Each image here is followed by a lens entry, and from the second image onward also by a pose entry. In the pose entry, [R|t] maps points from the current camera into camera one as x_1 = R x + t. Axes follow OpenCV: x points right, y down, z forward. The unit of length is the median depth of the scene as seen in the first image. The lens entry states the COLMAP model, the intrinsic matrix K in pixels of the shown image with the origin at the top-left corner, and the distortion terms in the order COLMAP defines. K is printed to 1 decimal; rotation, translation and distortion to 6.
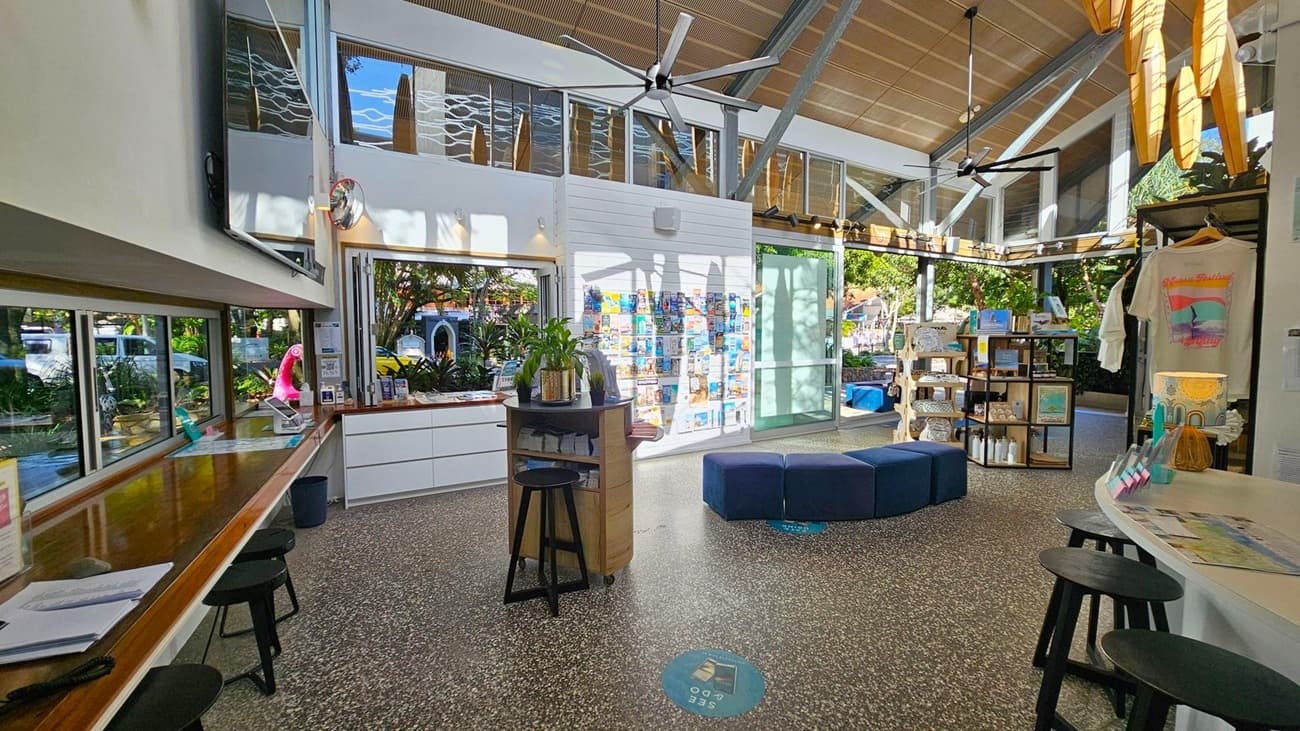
lens RADIAL K [[529.4, 0, 643.2], [0, 529.4, 364.2], [0, 0, 1]] dist [-0.002727, 0.000171]
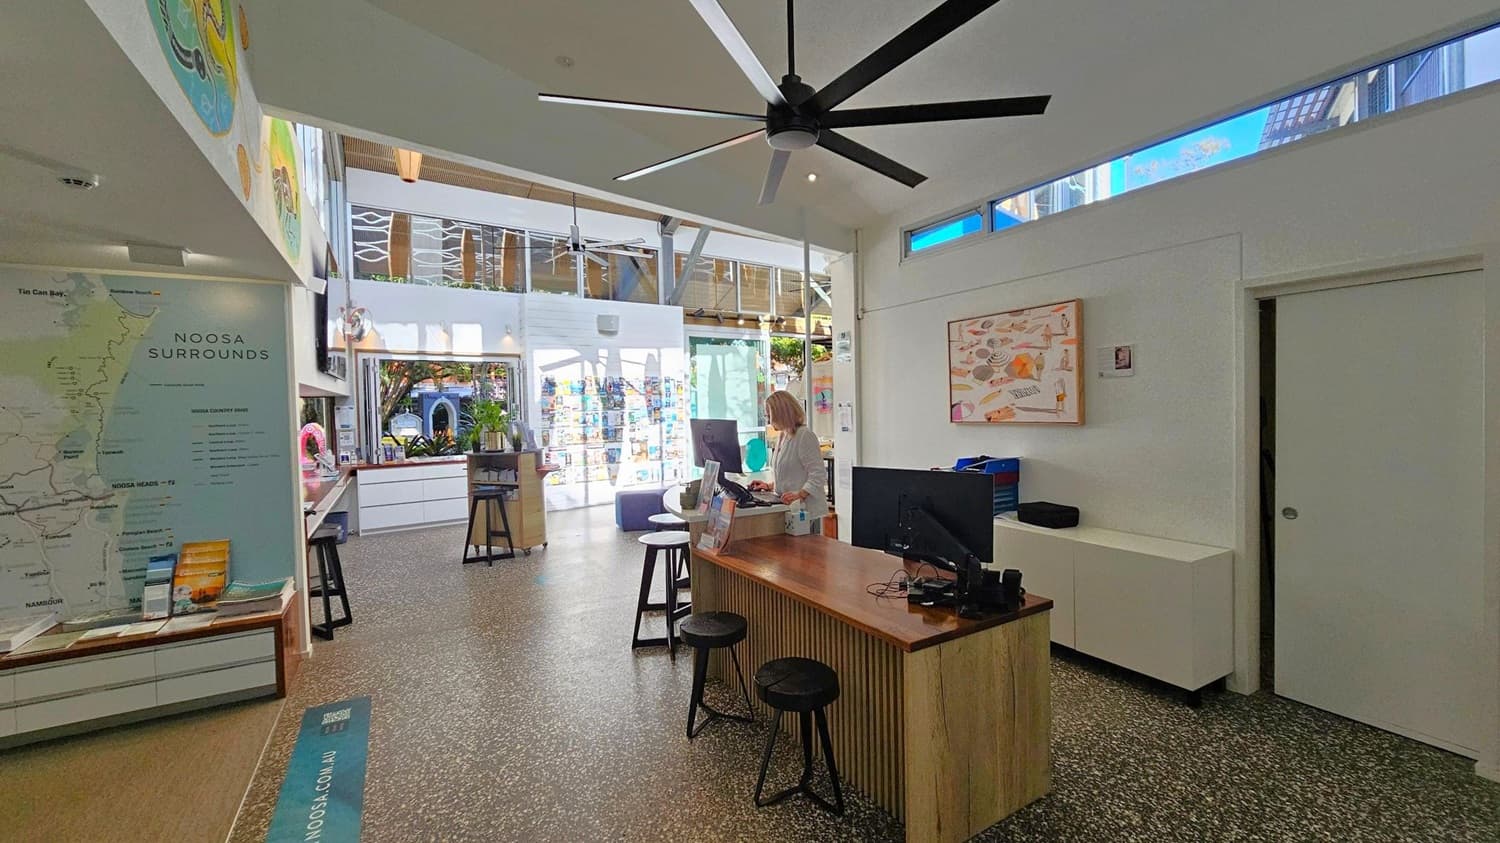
lens RADIAL K [[610.9, 0, 740.6], [0, 610.9, 419.7], [0, 0, 1]] dist [-0.002727, 0.000171]
pose [[0.995963, -0.019560, 0.087604, 0.229649], [0.022709, 0.999126, -0.035086, 0.028082], [-0.086841, 0.036933, 0.995537, -0.525627]]
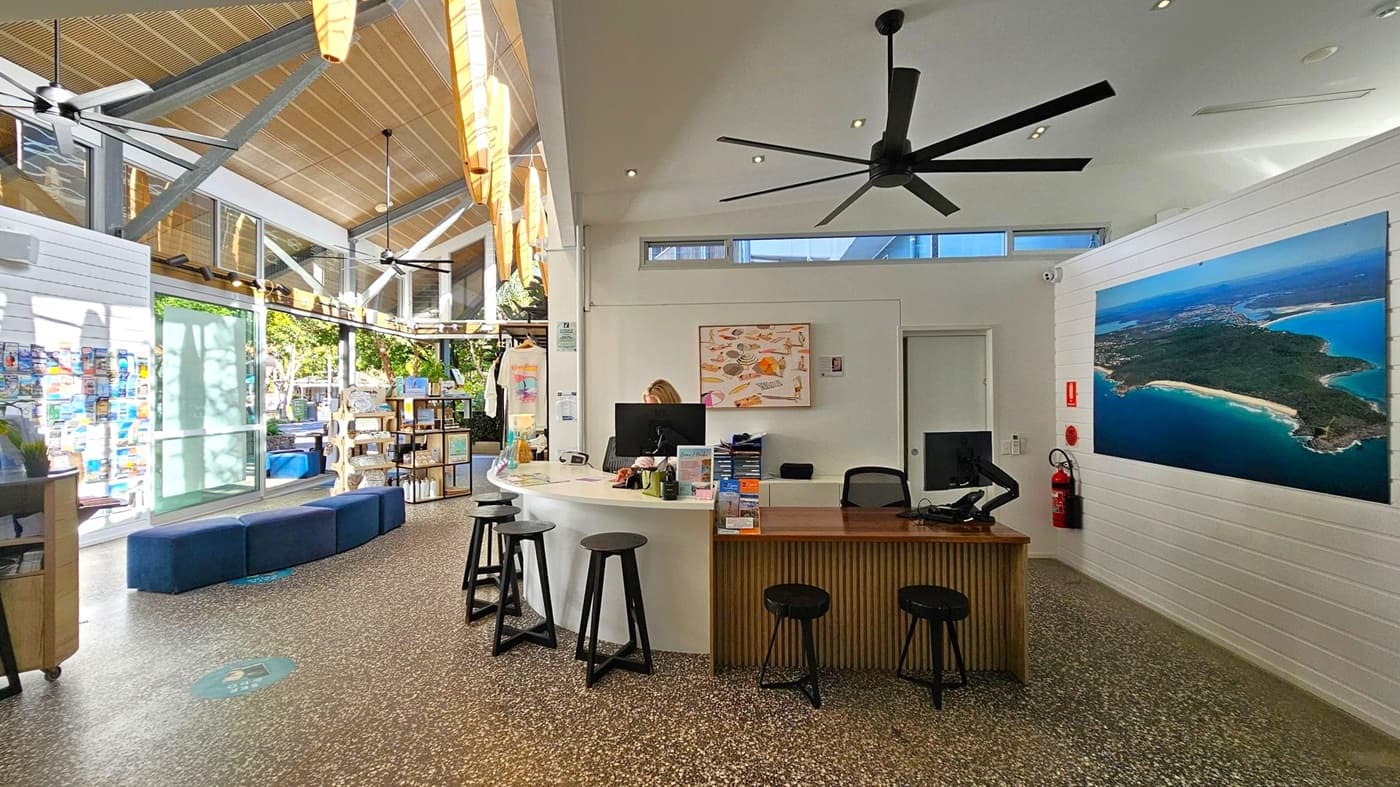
lens RADIAL K [[570.2, 0, 694.1], [0, 570.2, 389.4], [0, 0, 1]] dist [-0.002727, 0.000171]
pose [[0.483158, 0.005439, 0.875516, -0.189309], [0.058554, 0.997541, -0.038511, 0.015271], [-0.873573, 0.069872, 0.481651, -0.214999]]
